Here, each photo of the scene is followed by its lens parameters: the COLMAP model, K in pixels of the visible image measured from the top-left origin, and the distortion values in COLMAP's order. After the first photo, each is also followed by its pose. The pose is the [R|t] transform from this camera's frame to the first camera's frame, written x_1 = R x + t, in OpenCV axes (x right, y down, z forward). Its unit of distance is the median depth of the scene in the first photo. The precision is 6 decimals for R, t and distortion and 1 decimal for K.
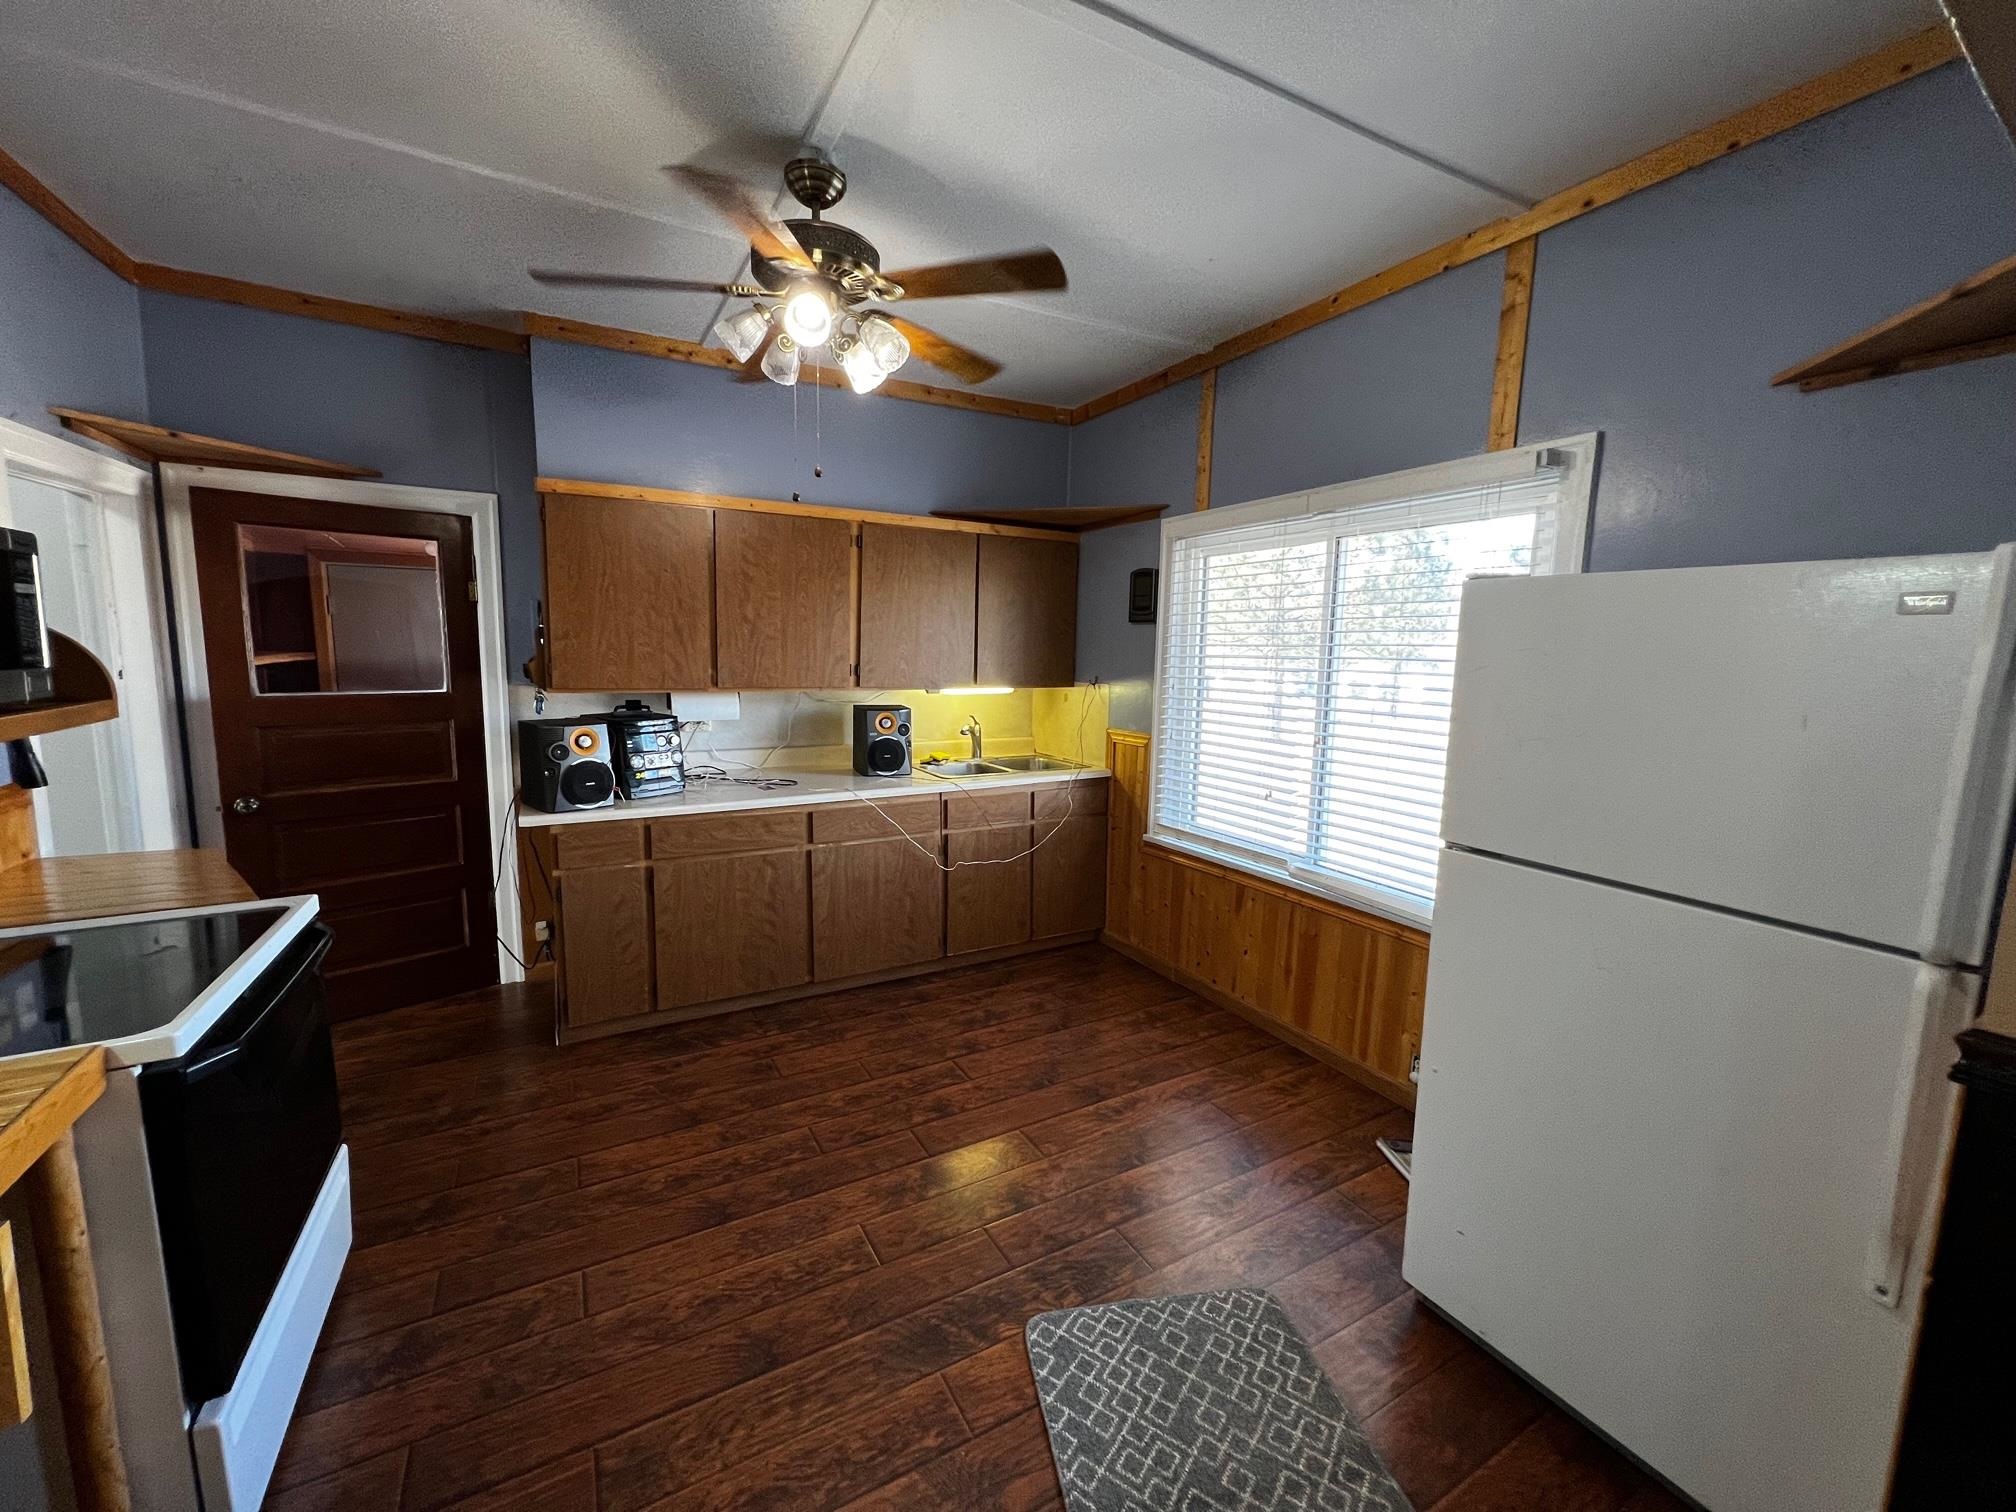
lens RADIAL K [[803.1, 0, 1000.8], [0, 803.1, 748.9], [0, 0, 1]] dist [-0.001103, 0.000391]
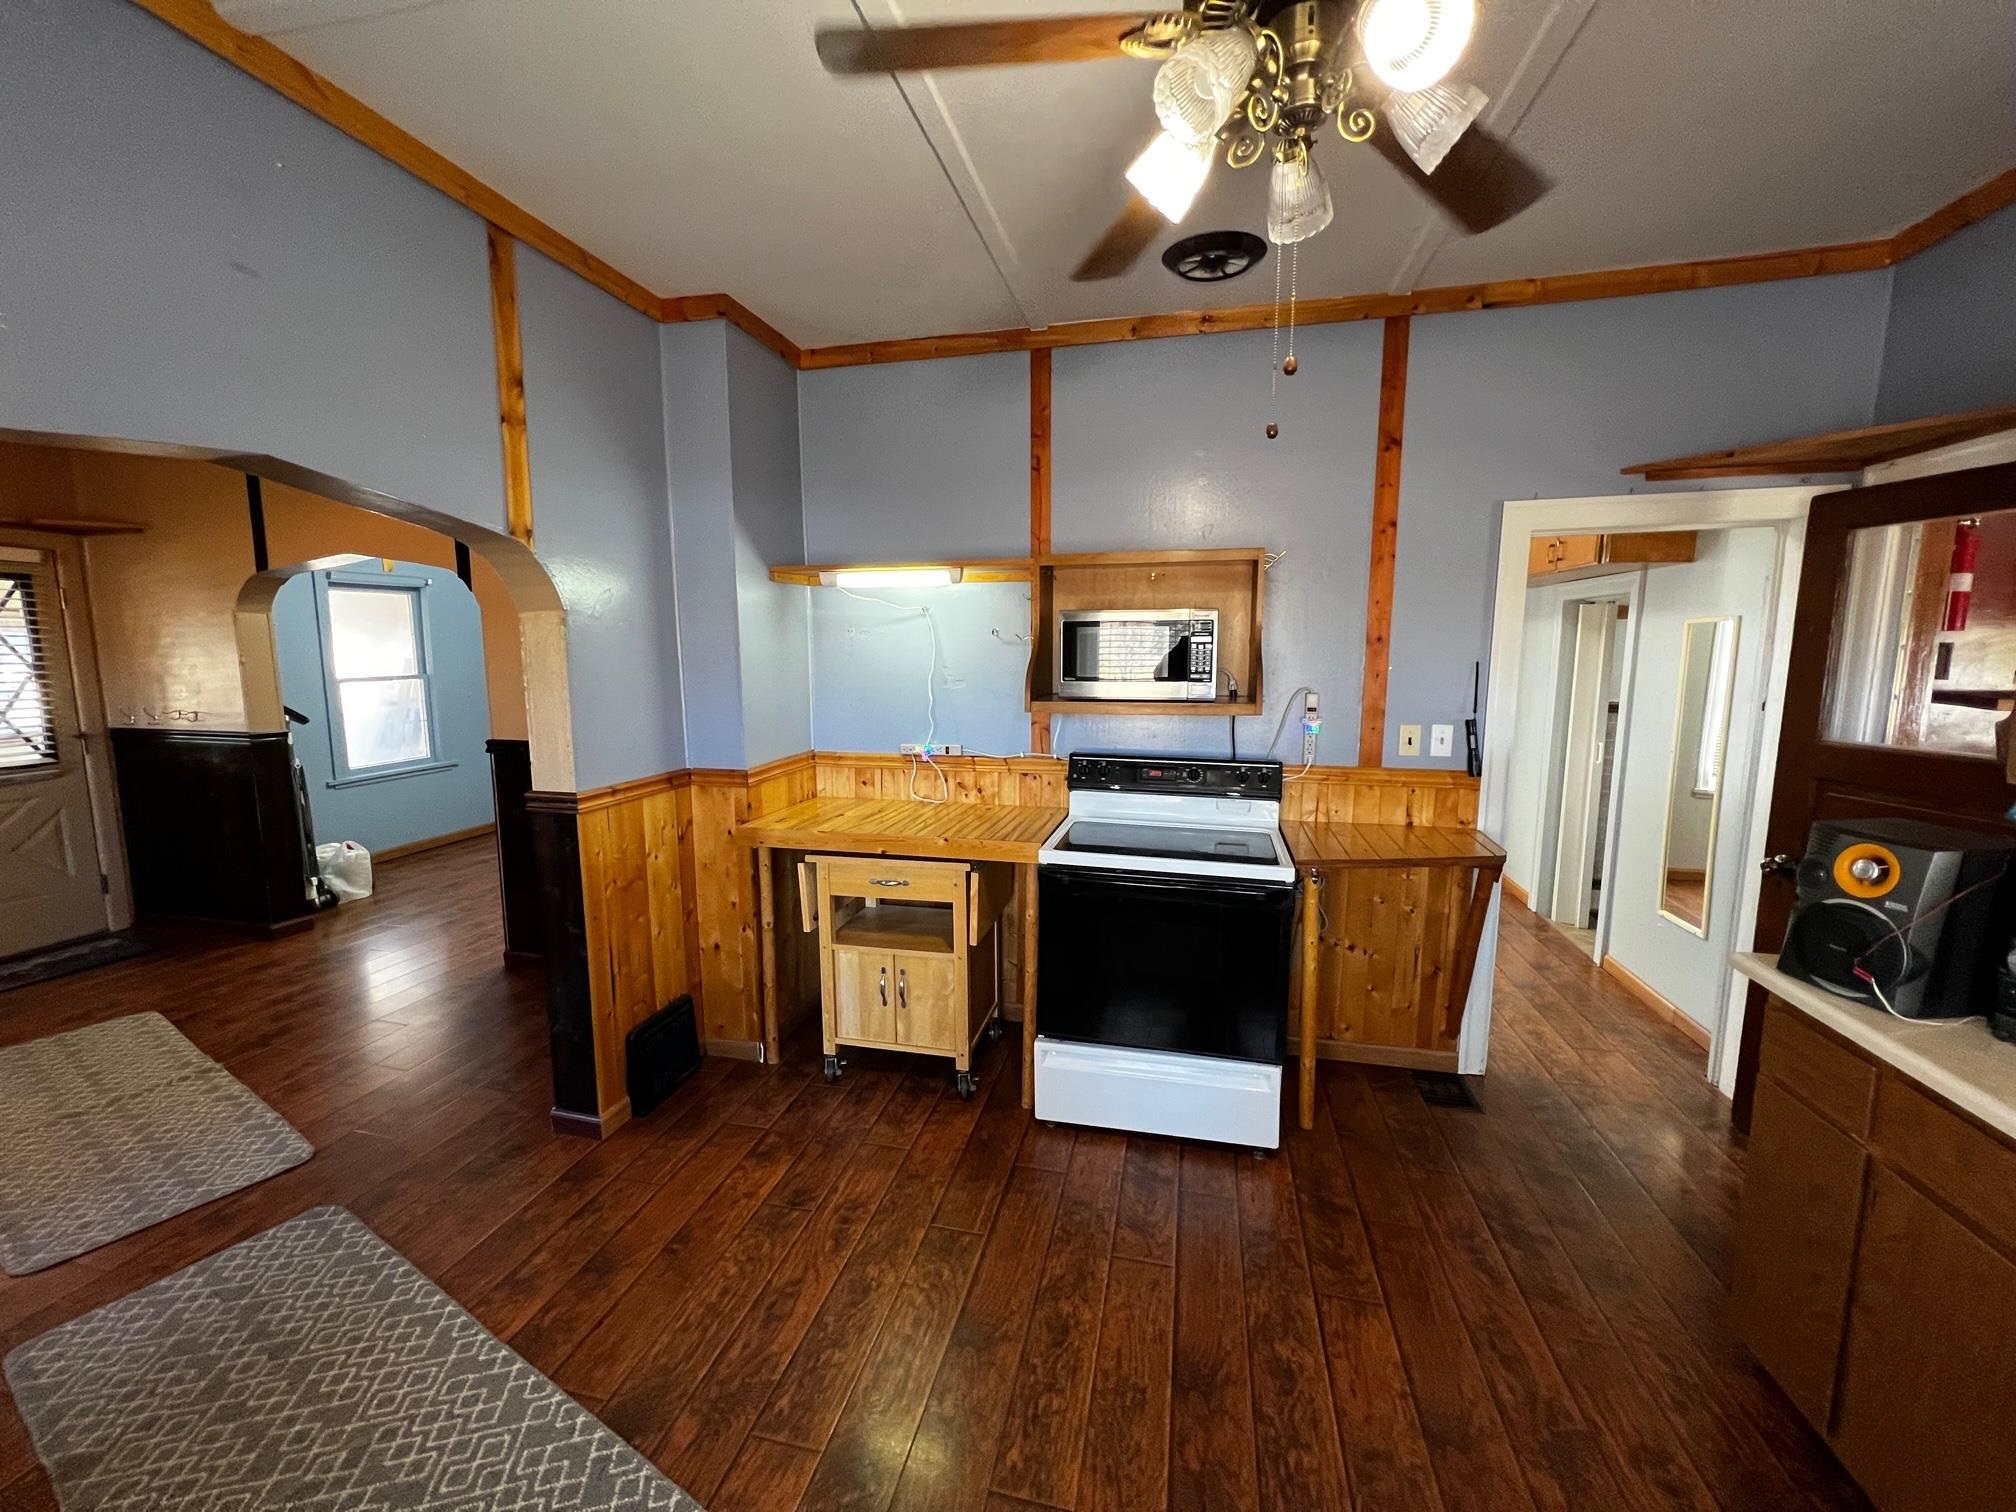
lens RADIAL K [[803.6, 0, 1002.1], [0, 803.6, 746.9], [0, 0, 1]] dist [-0.000853, 0.000889]
pose [[-0.674202, 0.075425, -0.734686, 0.211352], [-0.105433, 0.974754, 0.196824, -0.117735], [0.730983, 0.210159, -0.649228, 0.824944]]
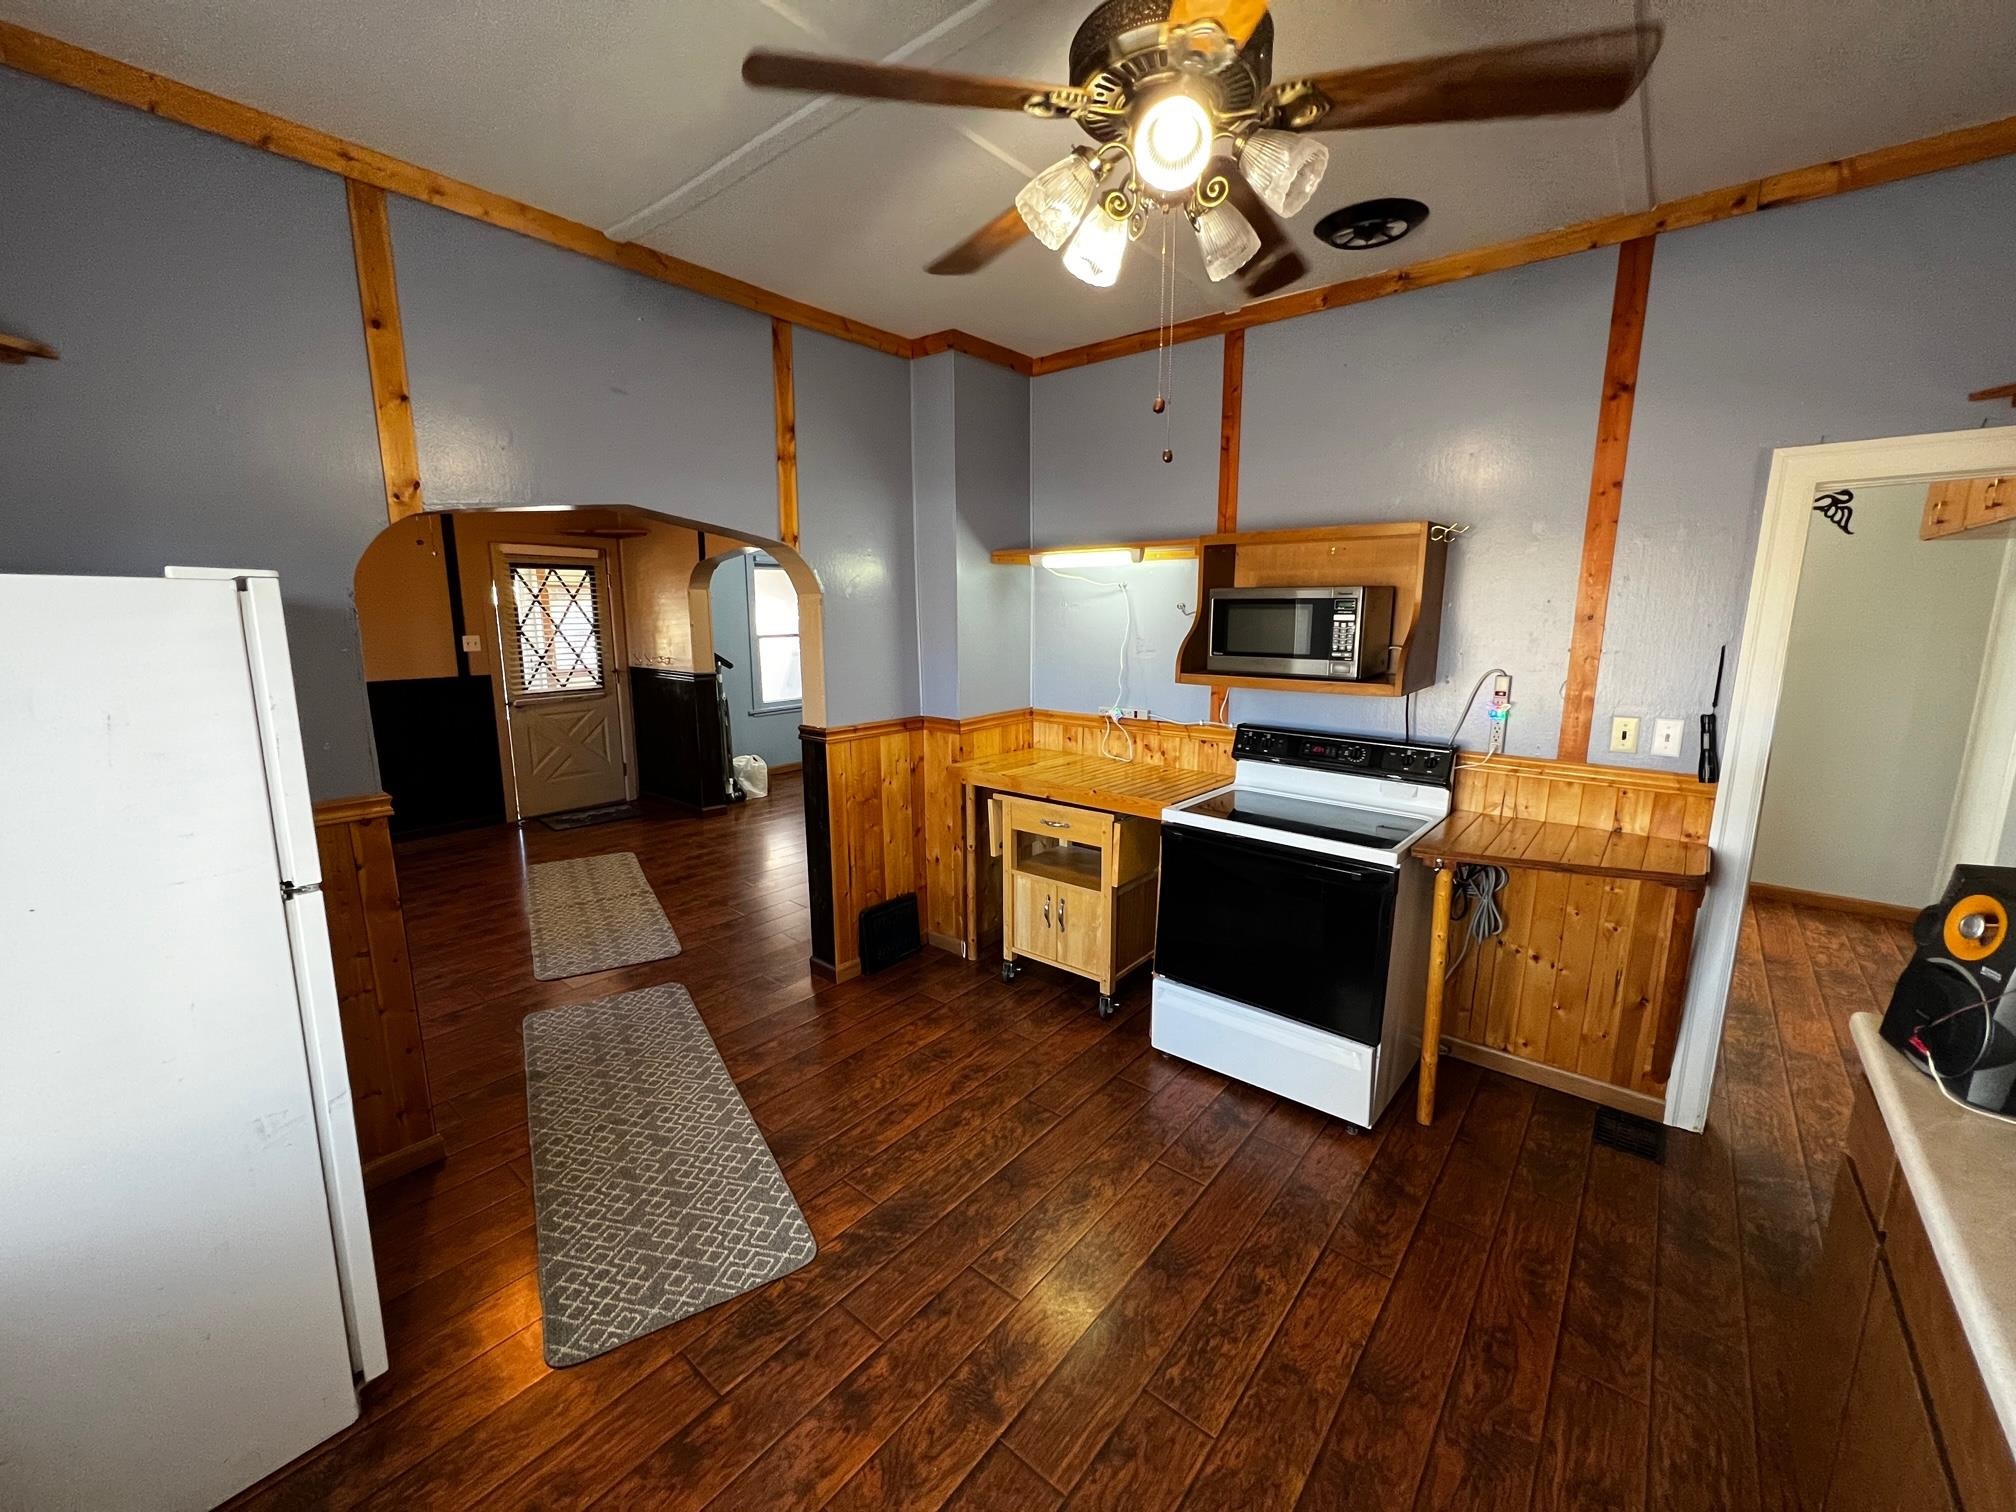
lens RADIAL K [[803.6, 0, 1002.1], [0, 803.6, 746.9], [0, 0, 1]] dist [-0.000853, 0.000889]
pose [[-0.931769, 0.045826, -0.360148, 0.090645], [-0.062845, 0.956667, 0.284320, -0.168364], [0.357571, 0.287554, -0.888513, 1.052481]]
